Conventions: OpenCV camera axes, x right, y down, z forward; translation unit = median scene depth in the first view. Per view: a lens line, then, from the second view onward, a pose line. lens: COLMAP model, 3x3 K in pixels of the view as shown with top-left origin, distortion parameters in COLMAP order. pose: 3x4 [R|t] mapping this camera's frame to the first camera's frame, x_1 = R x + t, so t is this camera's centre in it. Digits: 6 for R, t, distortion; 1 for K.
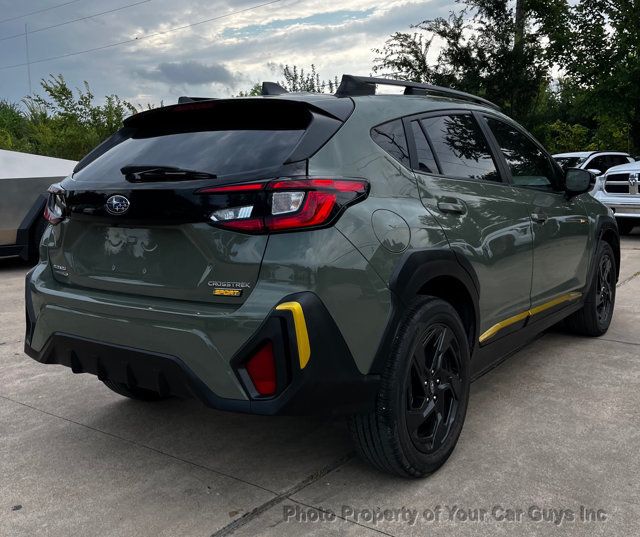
lens RADIAL K [[652.5, 0, 322.0], [0, 652.5, 254.6], [0, 0, 1]] dist [0.029792, 0.000000]
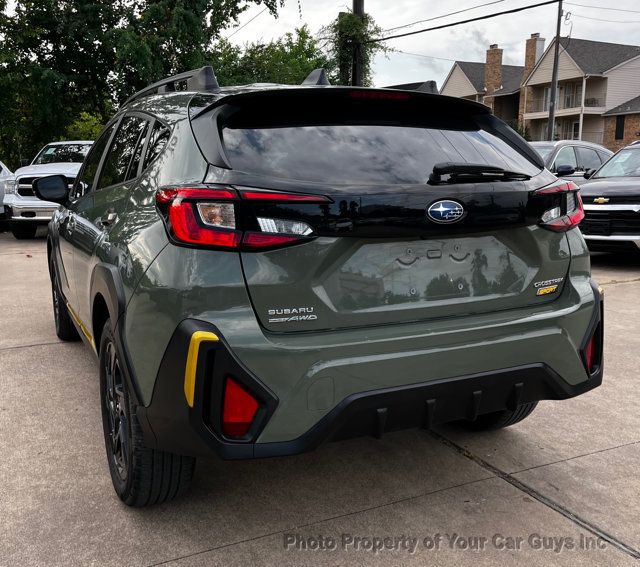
lens RADIAL K [[651.4, 0, 319.0], [0, 651.4, 285.4], [0, 0, 1]] dist [0.029139, 0.000000]
pose [[0.470582, -0.136780, 0.871690, -1.043362], [0.099917, 0.989818, 0.101376, -0.077878], [-0.876681, 0.039391, 0.479457, 0.695165]]
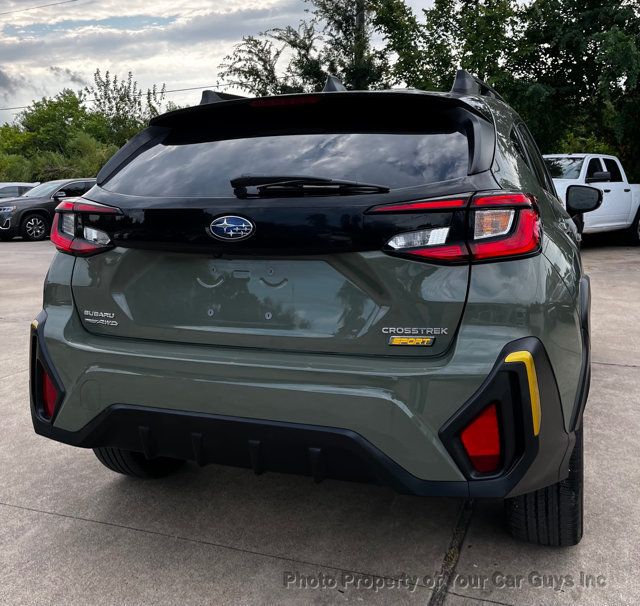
lens RADIAL K [[684.4, 0, 307.3], [0, 684.4, 271.5], [0, 0, 1]] dist [0.026101, 0.000000]
pose [[0.965942, -0.025563, 0.257494, -0.399117], [0.027147, 0.999628, -0.002597, -0.021294], [-0.257331, 0.009498, 0.966277, 0.213471]]
